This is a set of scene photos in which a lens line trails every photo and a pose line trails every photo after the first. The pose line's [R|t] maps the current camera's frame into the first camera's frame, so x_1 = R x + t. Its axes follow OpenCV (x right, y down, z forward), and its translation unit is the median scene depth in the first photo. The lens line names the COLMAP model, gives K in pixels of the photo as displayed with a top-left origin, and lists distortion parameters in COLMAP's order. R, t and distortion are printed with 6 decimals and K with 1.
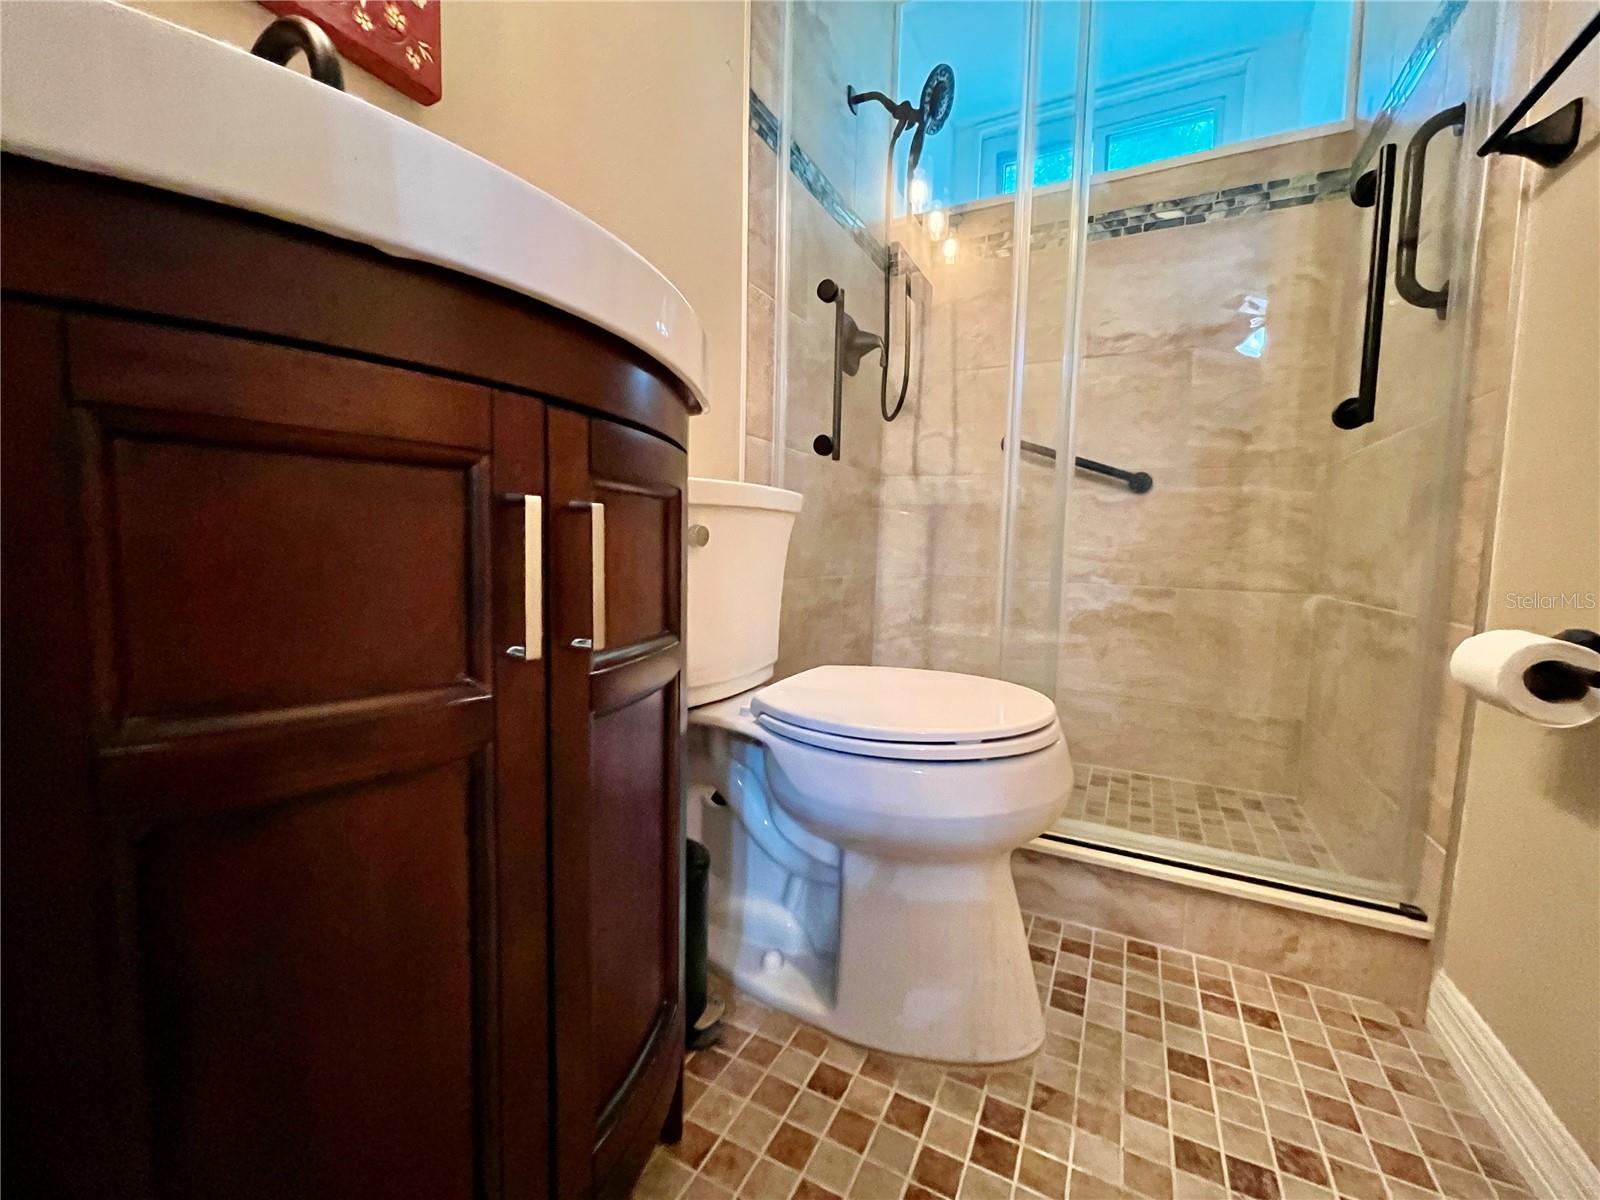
lens RADIAL K [[647.3, 0, 796.7], [0, 647.3, 598.1], [0, 0, 1]] dist [-0.000277, -0.000201]
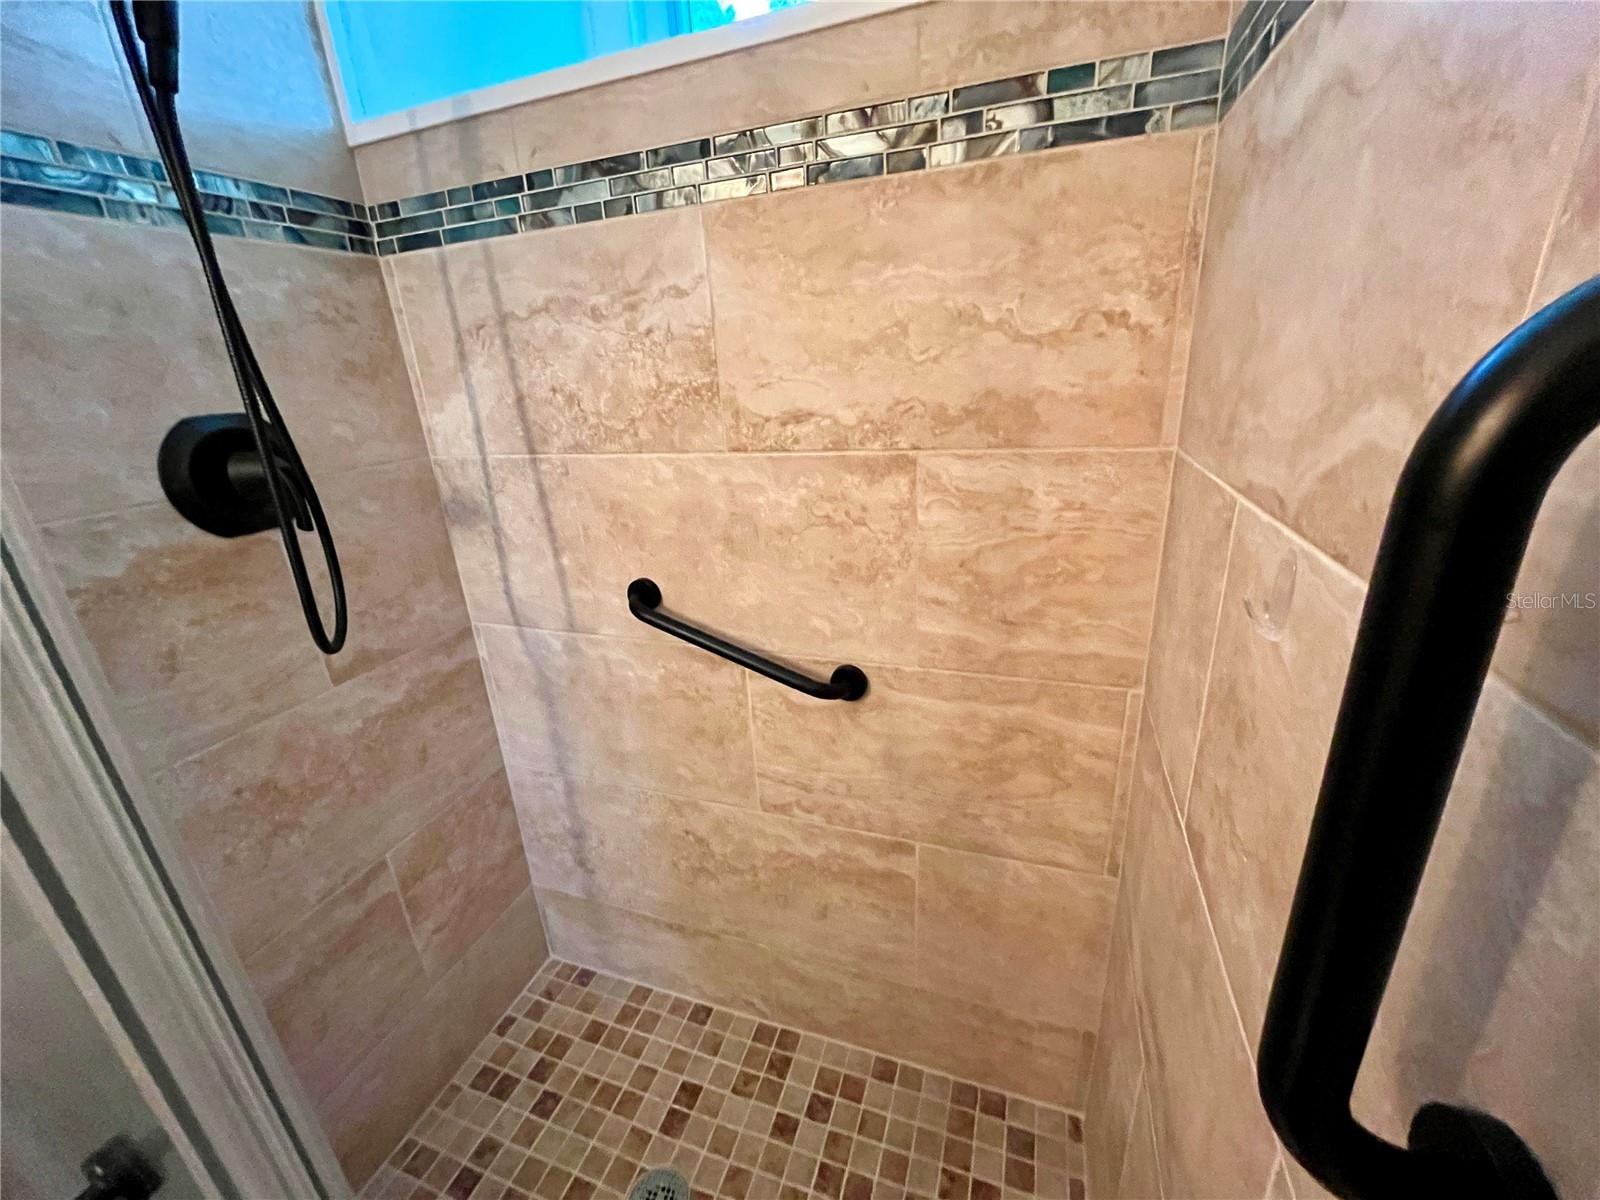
lens RADIAL K [[646.6, 0, 797.7], [0, 646.6, 597.7], [0, 0, 1]] dist [-0.002120, 0.000126]
pose [[0.987283, -0.125121, 0.098065, 0.457564], [0.095018, 0.959006, 0.266981, -0.419082], [-0.127450, -0.254268, 0.958699, 0.504556]]
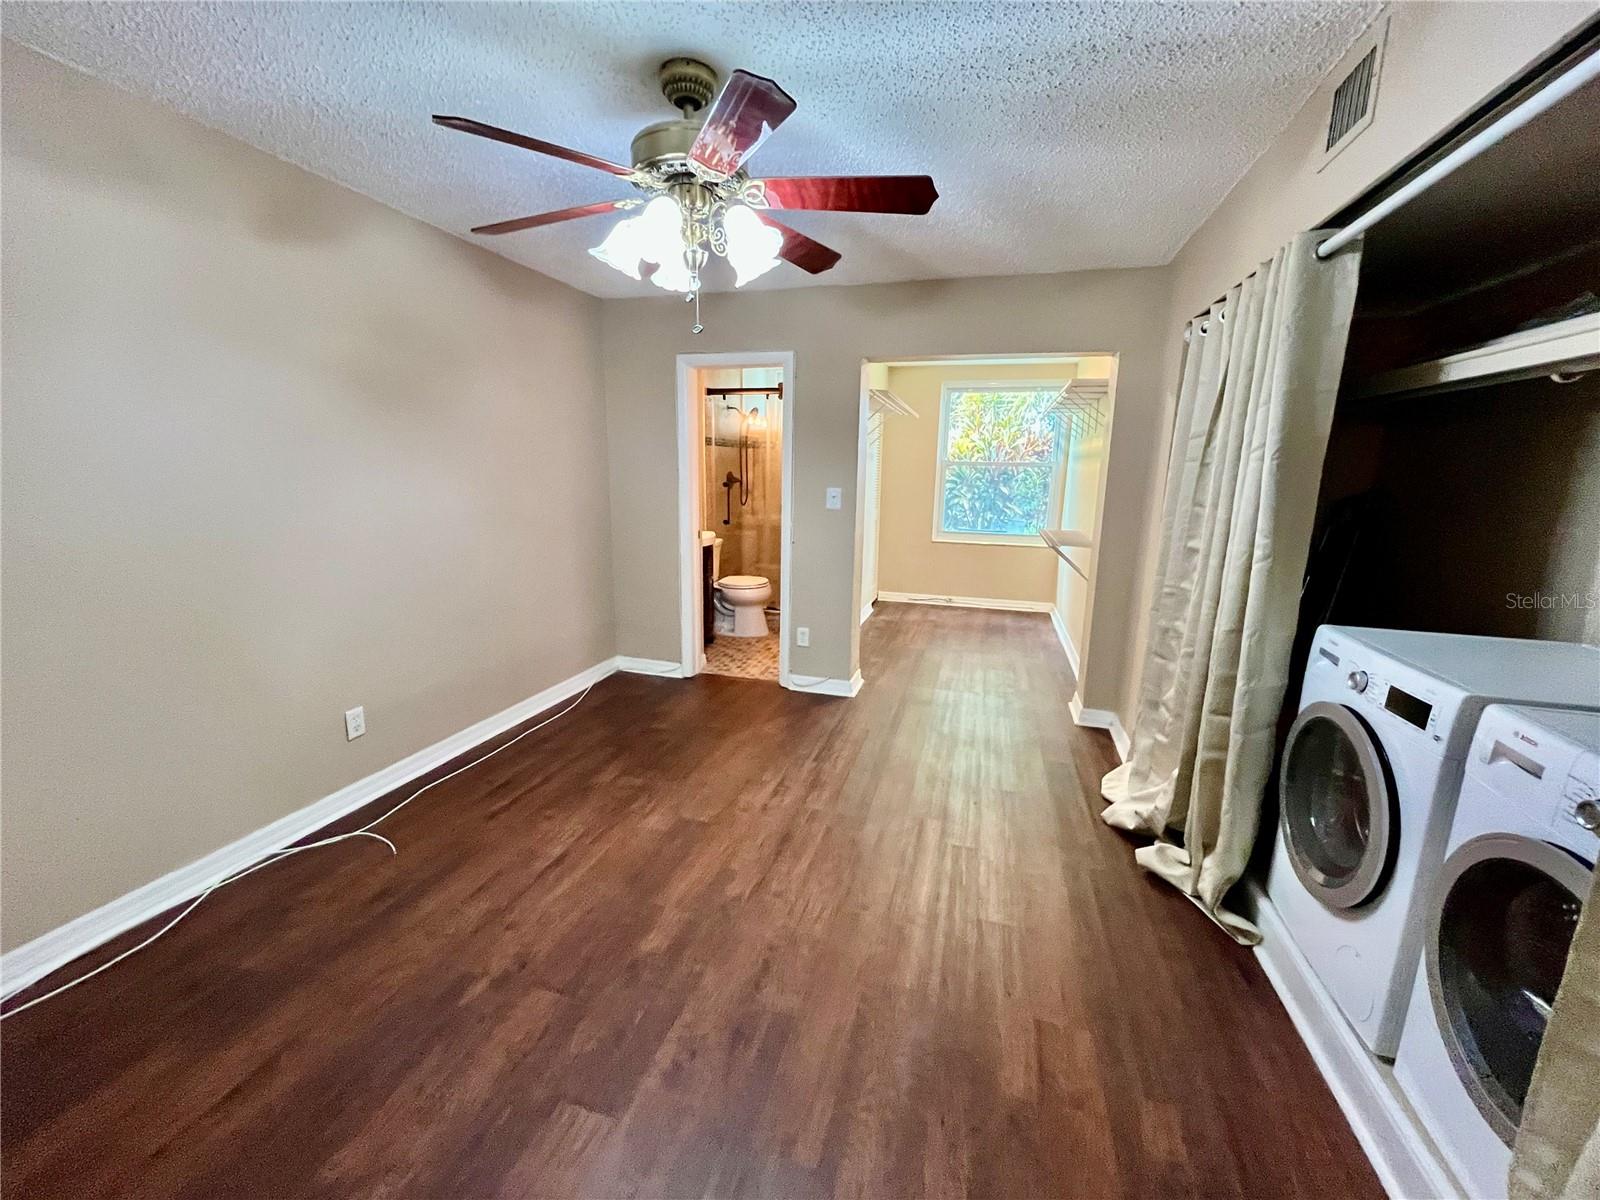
lens RADIAL K [[646.6, 0, 797.7], [0, 646.6, 597.7], [0, 0, 1]] dist [-0.002120, 0.000126]
pose [[0.982059, -0.047917, 0.182386, -0.227799], [0.024547, 0.991432, 0.128298, -0.226571], [-0.186971, -0.121520, 0.974820, -2.525664]]
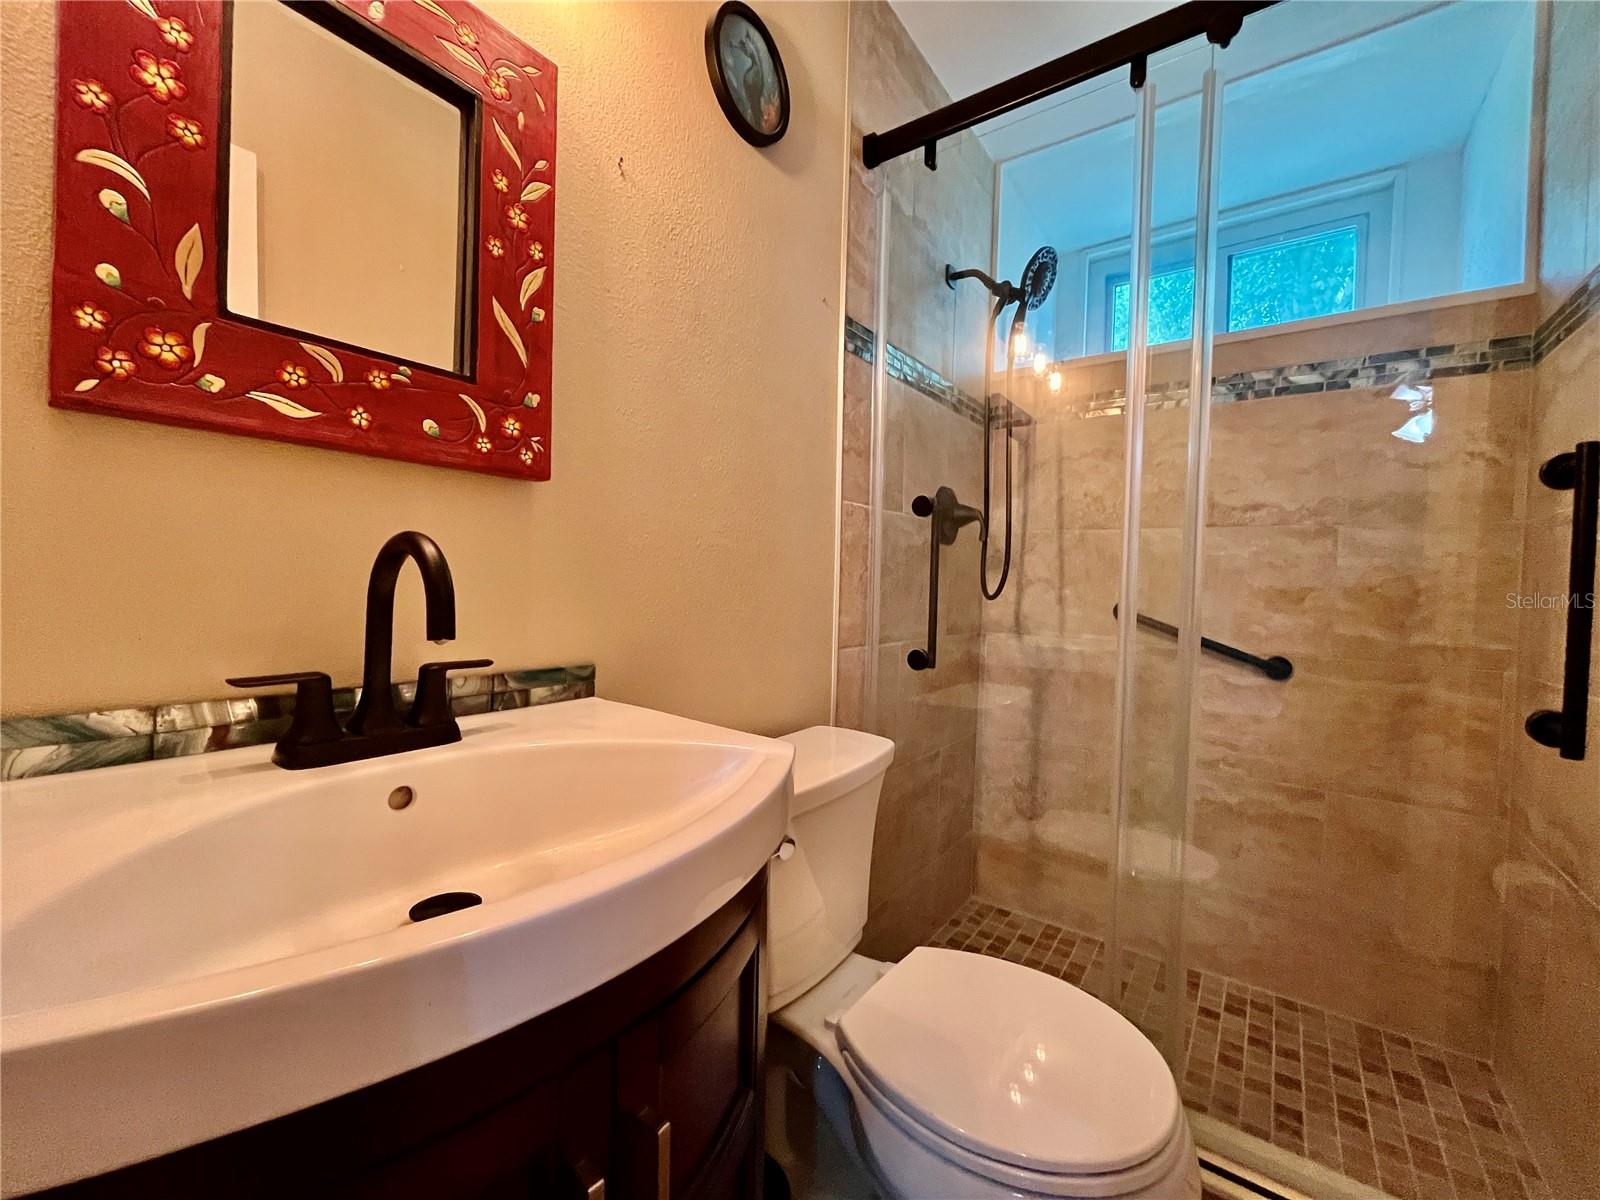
lens RADIAL K [[646.6, 0, 797.7], [0, 646.6, 597.7], [0, 0, 1]] dist [-0.002120, 0.000126]
pose [[0.988198, 0.005147, -0.153095, 0.008565], [-0.013481, 0.998480, -0.053445, -0.226959], [0.152587, 0.054878, 0.986765, 0.008015]]
